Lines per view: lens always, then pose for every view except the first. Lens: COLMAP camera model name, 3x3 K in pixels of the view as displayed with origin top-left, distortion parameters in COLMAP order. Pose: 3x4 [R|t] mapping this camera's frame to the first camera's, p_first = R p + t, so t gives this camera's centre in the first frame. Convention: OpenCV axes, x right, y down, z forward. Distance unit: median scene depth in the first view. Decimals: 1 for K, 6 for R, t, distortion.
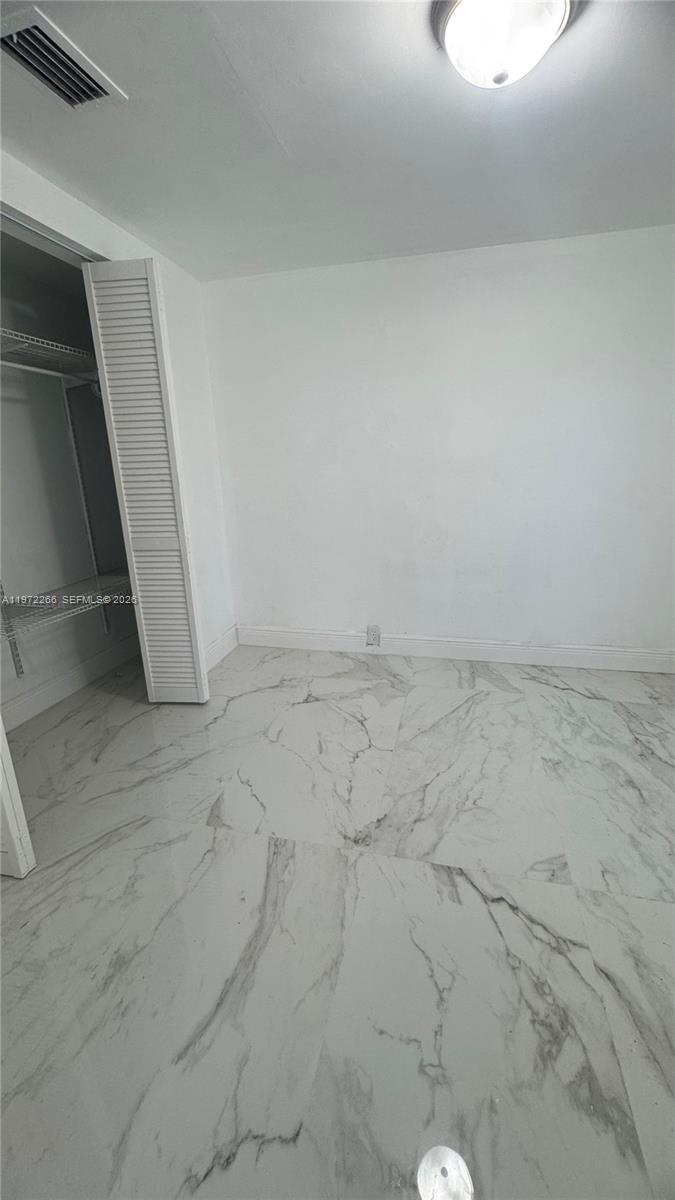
lens RADIAL K [[476.3, 0, 340.6], [0, 476.3, 600.7], [0, 0, 1]] dist [0.001006, -0.000093]
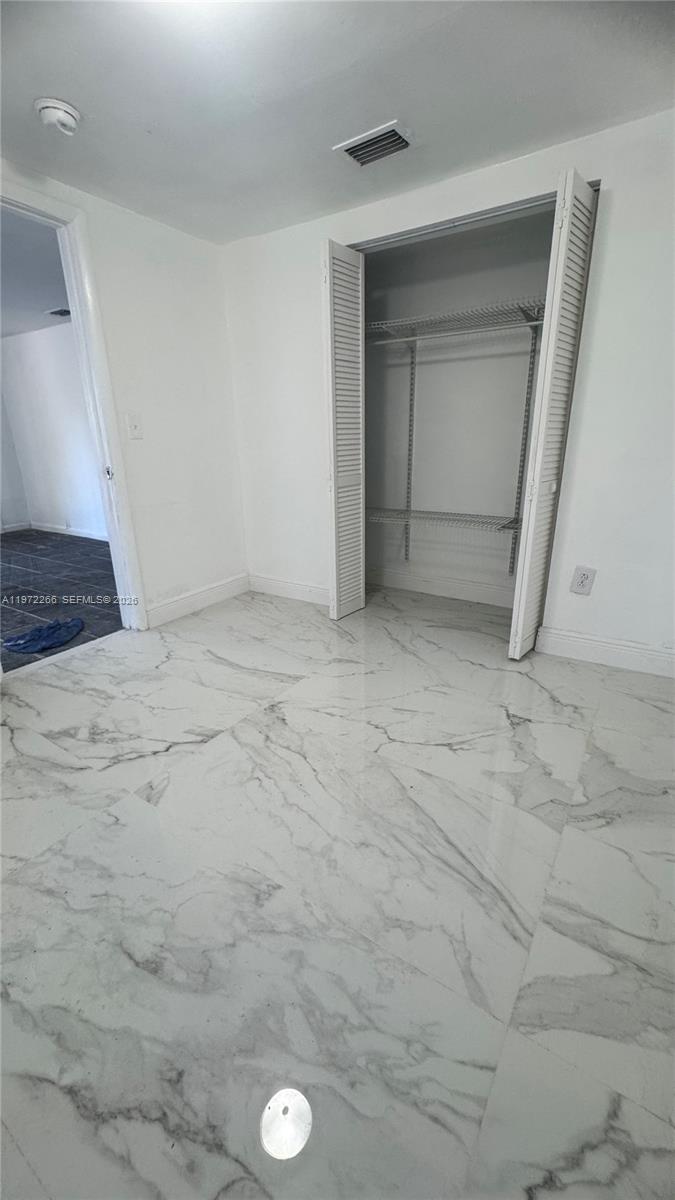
lens RADIAL K [[476.3, 0, 340.5], [0, 476.3, 596.6], [0, 0, 1]] dist [0.001006, -0.000093]
pose [[-0.329526, 0.333000, -0.883473, 0.919050], [-0.243963, 0.873927, 0.420397, -0.312541], [0.912083, 0.354067, -0.206742, 1.197677]]
